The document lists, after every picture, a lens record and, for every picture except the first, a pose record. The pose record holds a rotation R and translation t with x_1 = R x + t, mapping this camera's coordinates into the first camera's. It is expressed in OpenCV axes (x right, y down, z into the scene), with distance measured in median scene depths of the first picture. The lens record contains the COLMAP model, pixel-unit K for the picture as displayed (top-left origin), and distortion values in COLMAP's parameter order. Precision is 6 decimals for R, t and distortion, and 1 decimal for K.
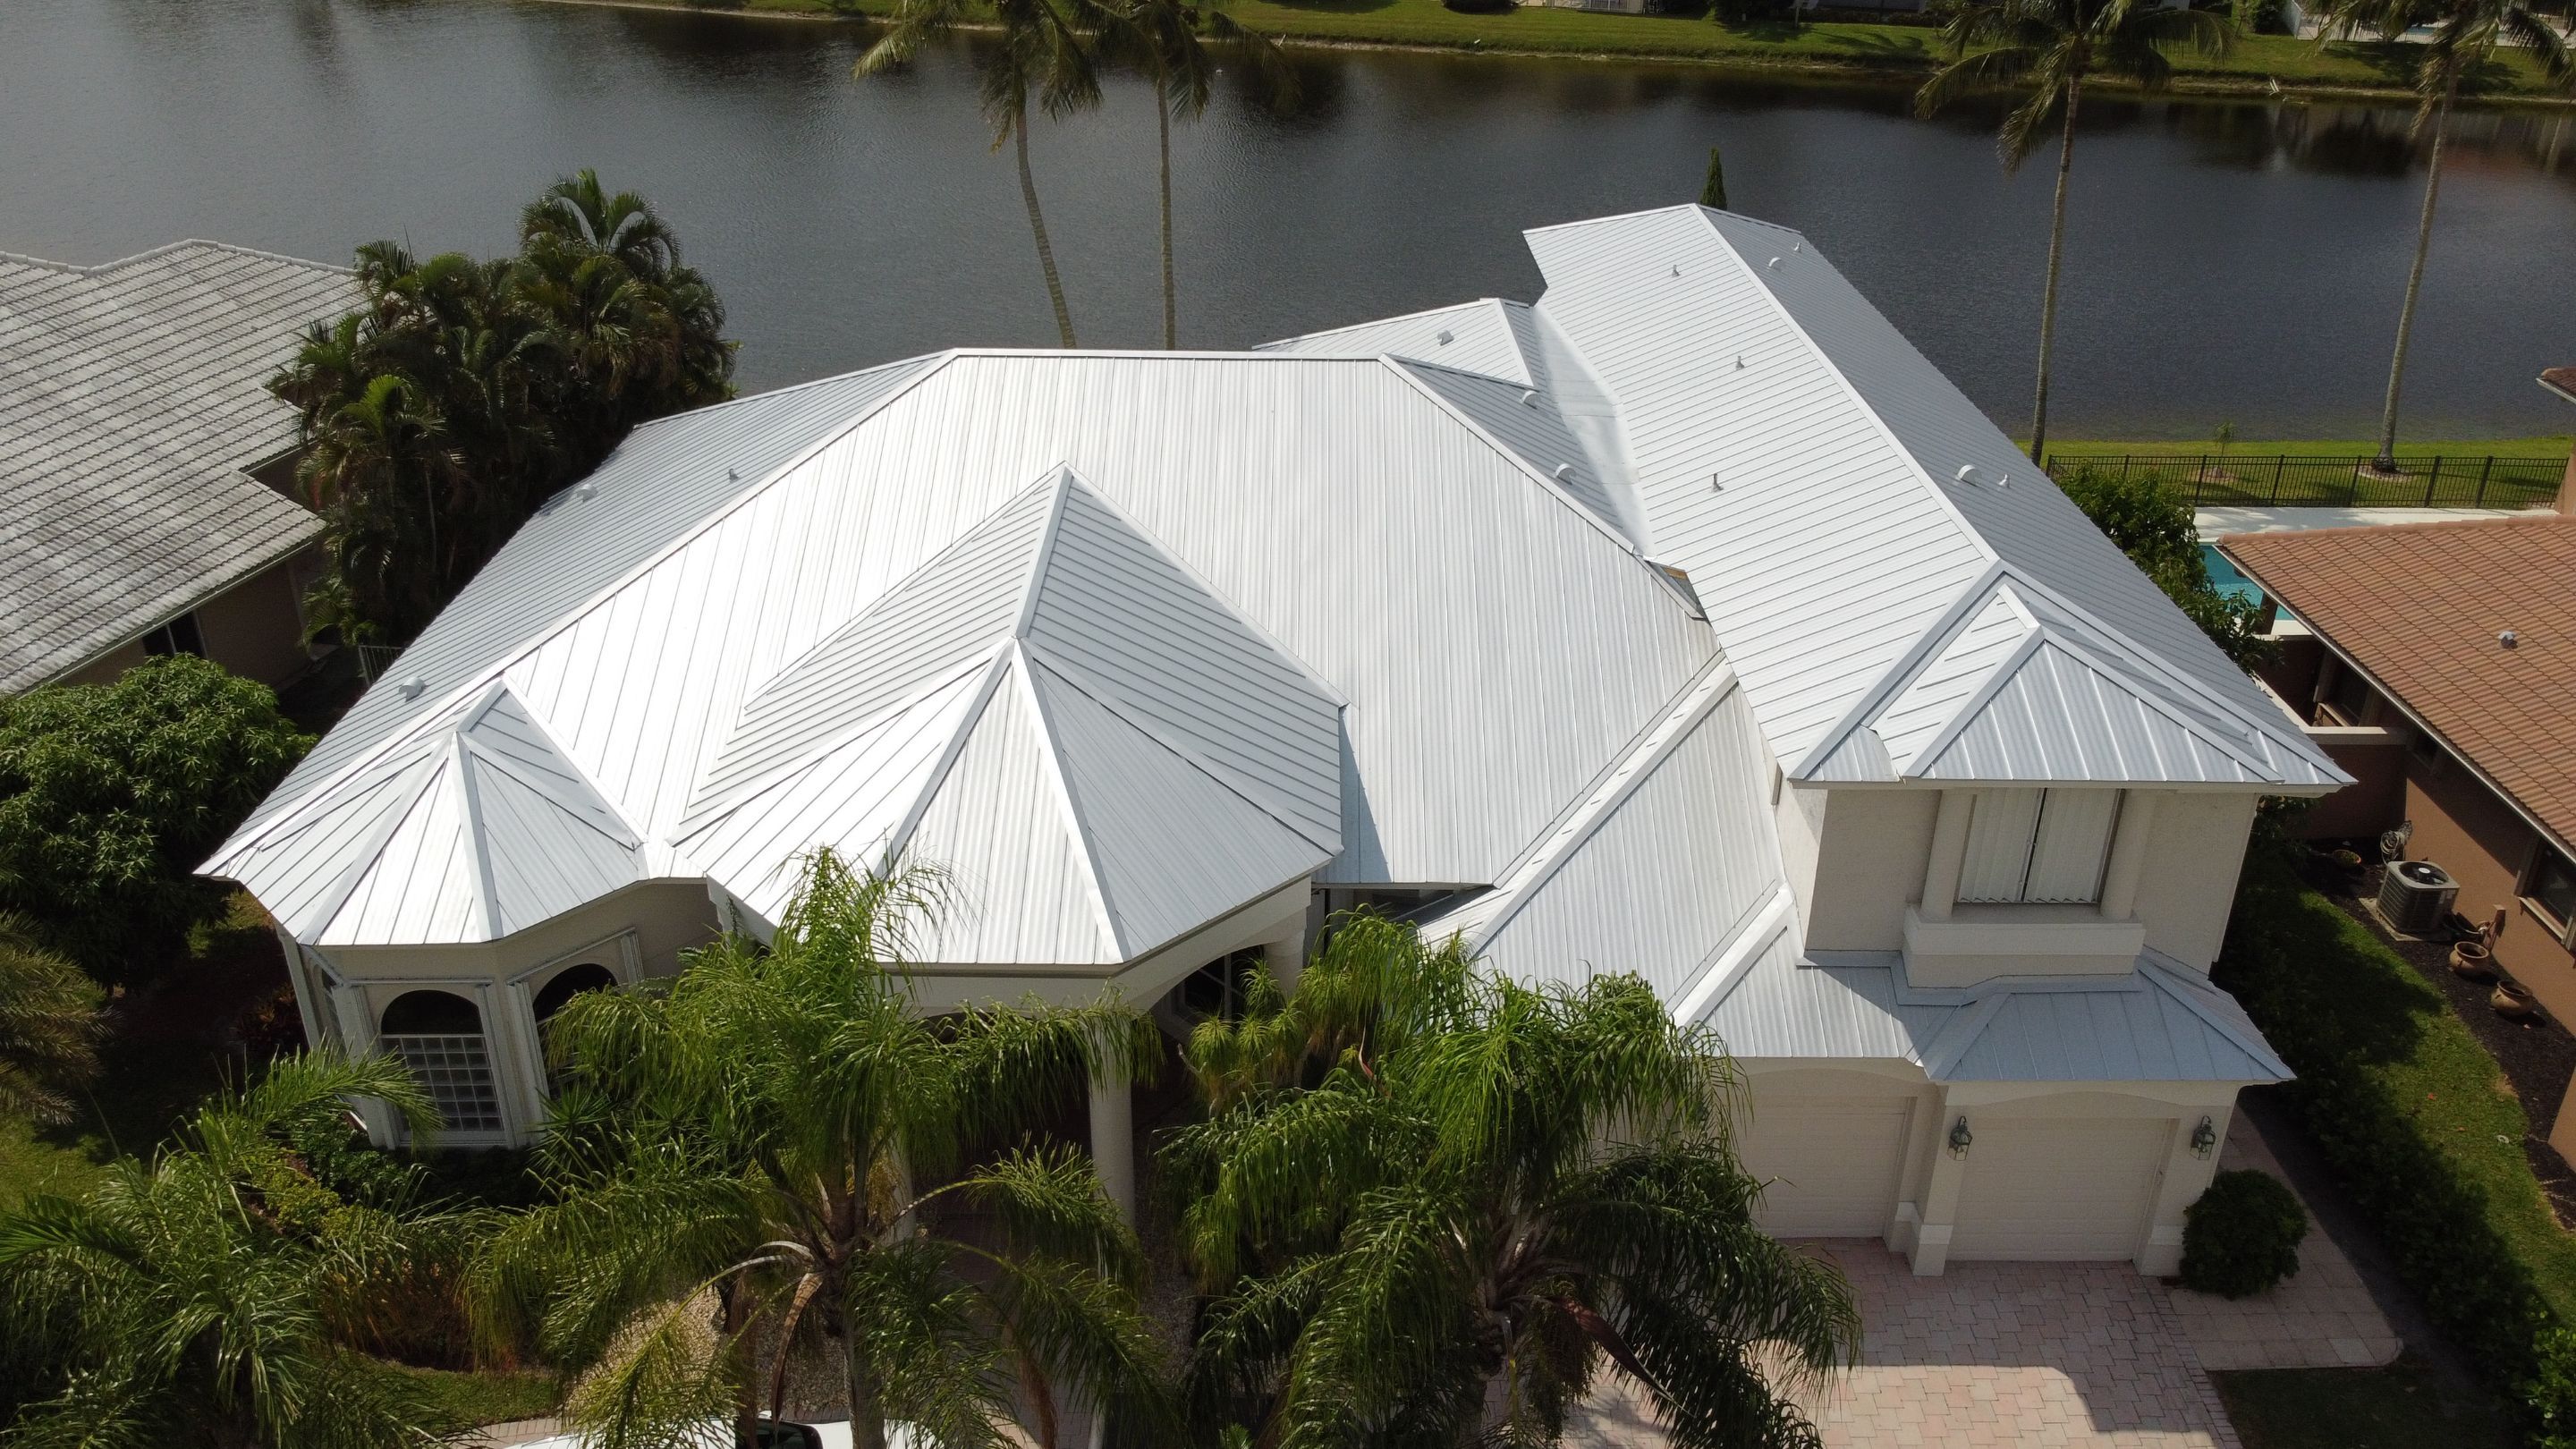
lens RADIAL K [[1942.8, 0, 1285.5], [0, 1942.8, 720.1], [0, 0, 1]] dist [0.002915, -0.007162]
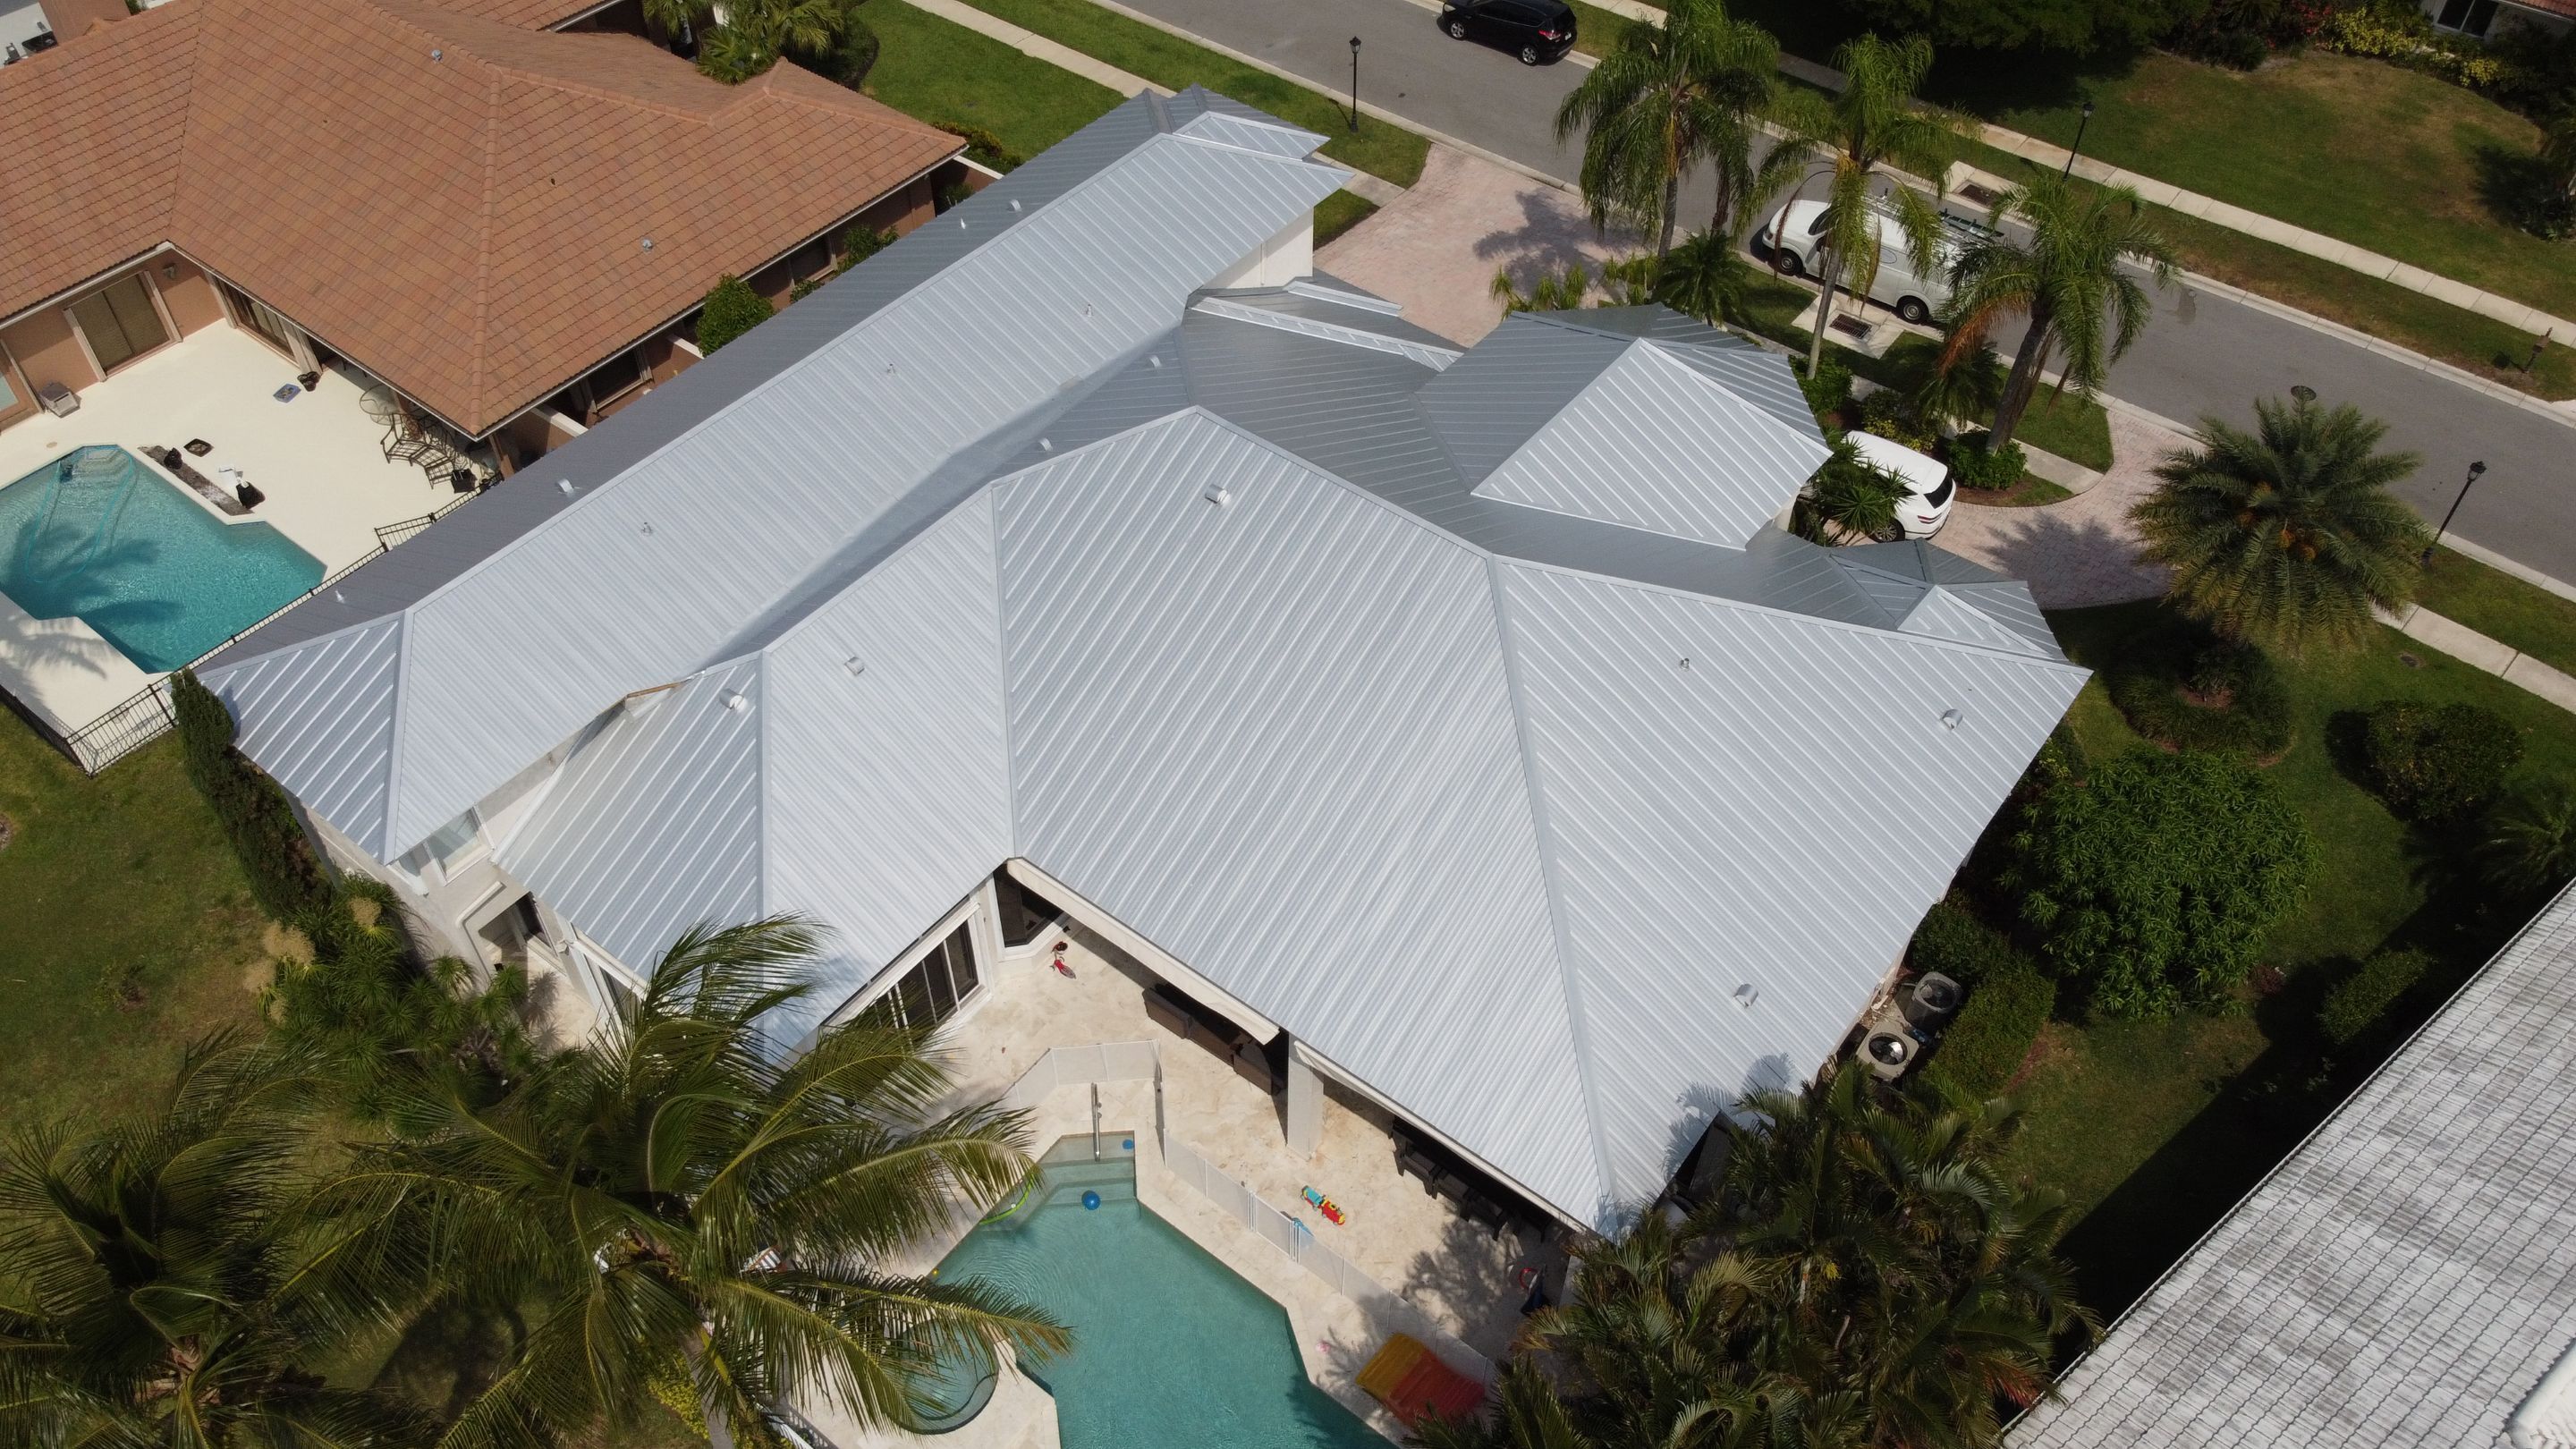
lens RADIAL K [[1942.8, 0, 1287.3], [0, 1942.8, 720.2], [0, 0, 1]] dist [0.002915, -0.007162]
pose [[-0.790613, -0.453418, 0.411513, -0.501866], [0.270334, 0.344545, 0.899004, -1.031111], [-0.549410, 0.822010, -0.149827, 1.138931]]
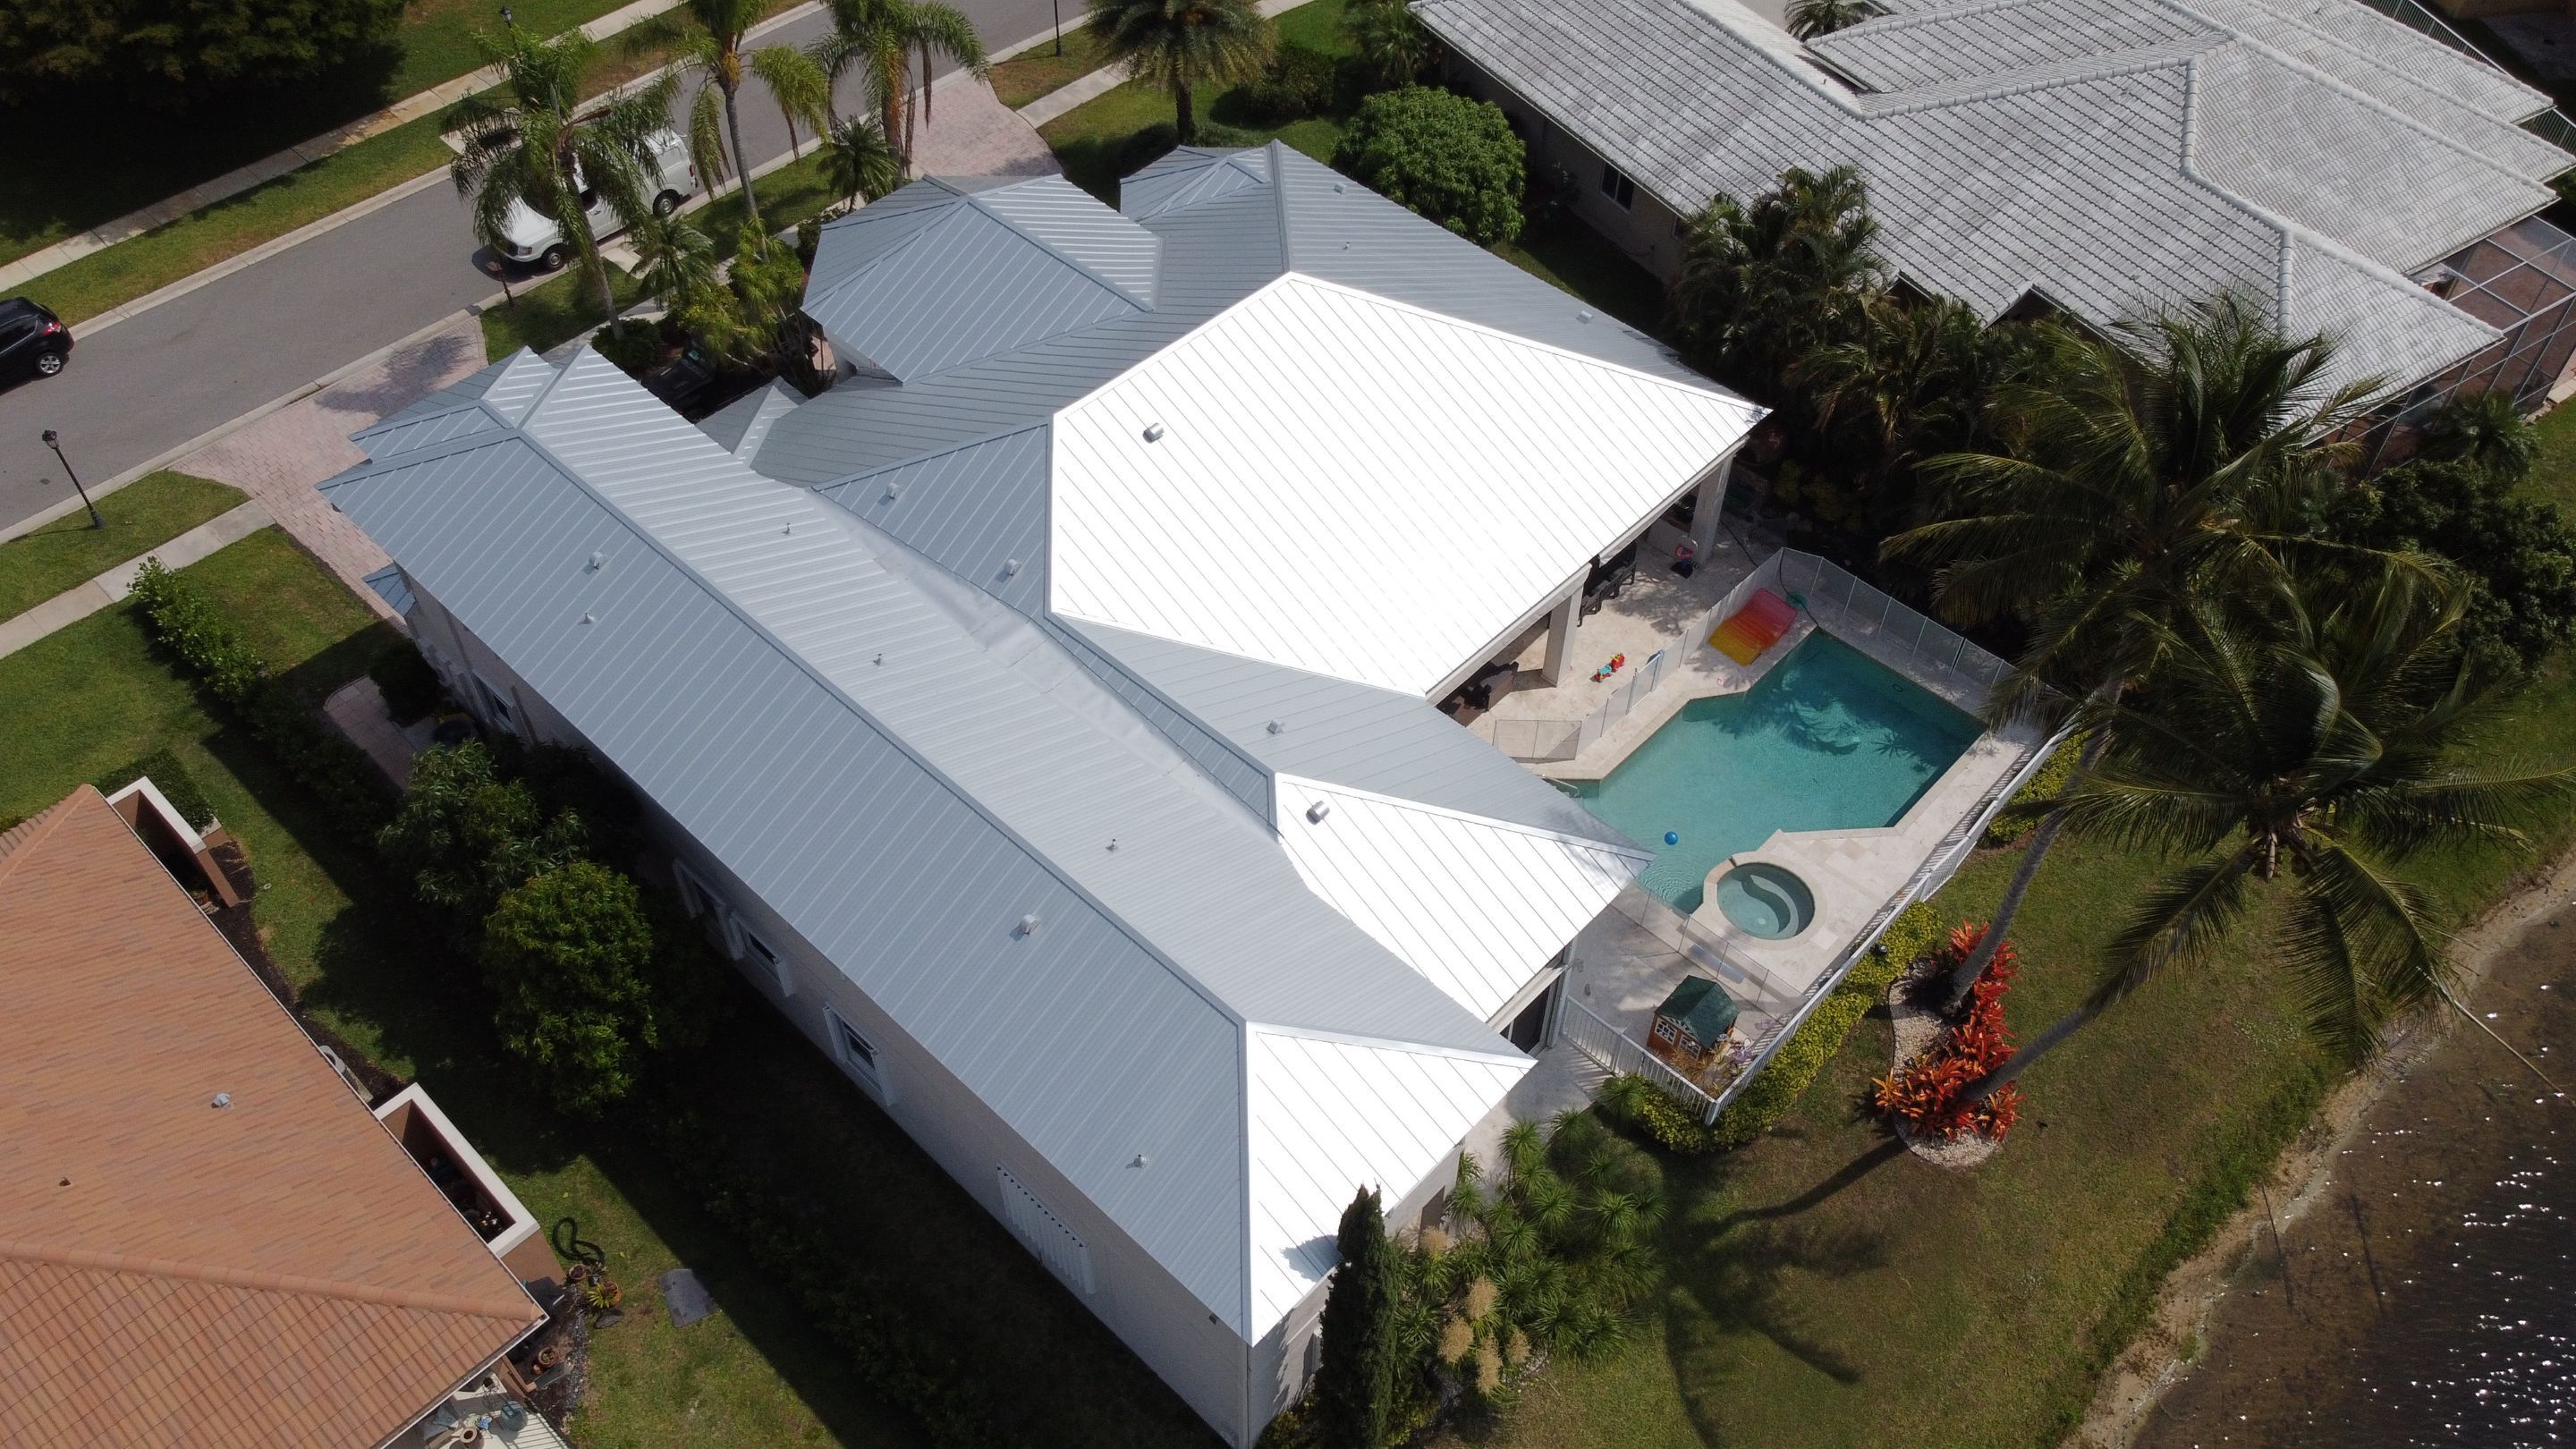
lens RADIAL K [[1942.8, 0, 1289.6], [0, 1942.8, 731.3], [0, 0, 1]] dist [0.002915, -0.007162]
pose [[-0.686015, 0.535790, -0.492253, 0.582297], [-0.345824, 0.355137, 0.868495, -1.093667], [0.640148, 0.766033, -0.058340, 1.154907]]
